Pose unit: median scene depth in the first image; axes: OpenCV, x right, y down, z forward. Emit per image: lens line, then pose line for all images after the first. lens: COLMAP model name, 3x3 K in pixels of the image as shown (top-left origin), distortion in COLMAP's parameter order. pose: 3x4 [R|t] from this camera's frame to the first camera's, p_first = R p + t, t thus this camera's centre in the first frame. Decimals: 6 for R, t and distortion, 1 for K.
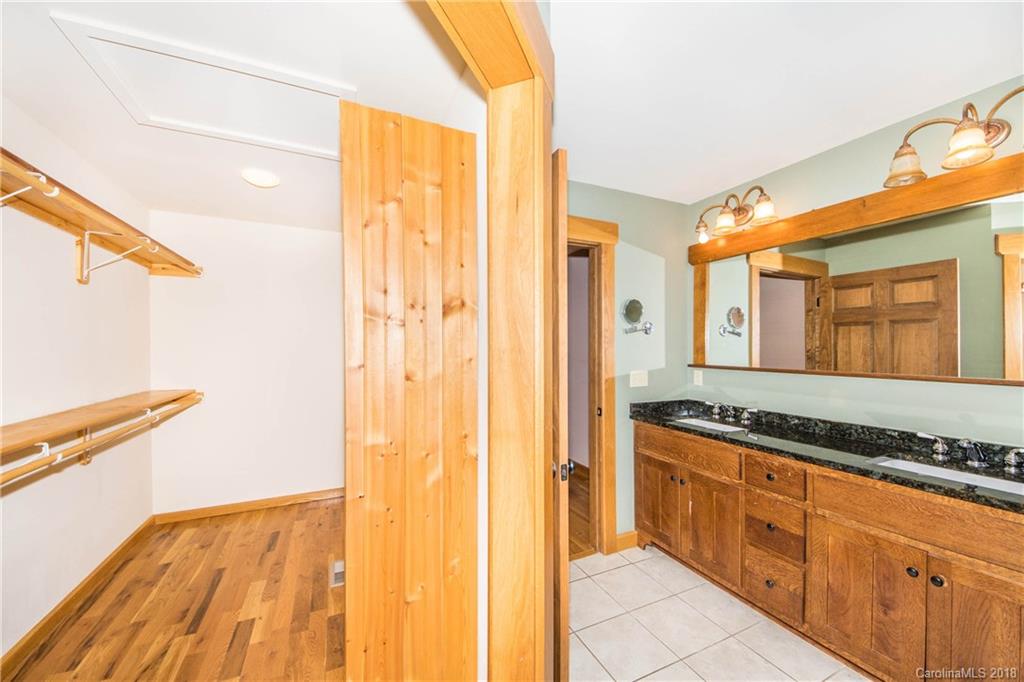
lens RADIAL K [[380.4, 0, 513.9], [0, 380.4, 345.9], [0, 0, 1]] dist [0.012144, -0.000186]
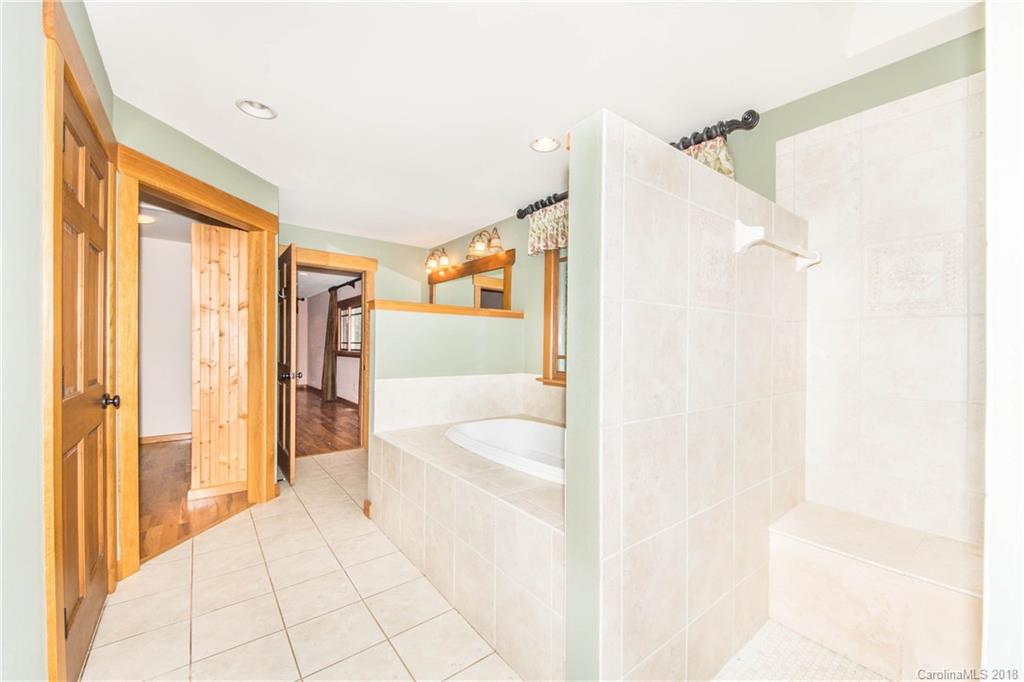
lens RADIAL K [[401.8, 0, 512.4], [0, 401.8, 348.1], [0, 0, 1]] dist [0.007186, 0.000016]
pose [[0.969762, 0.003049, 0.244032, 0.412705], [-0.004039, 0.999986, 0.003560, 0.069749], [-0.244018, -0.004438, 0.969761, -0.897323]]
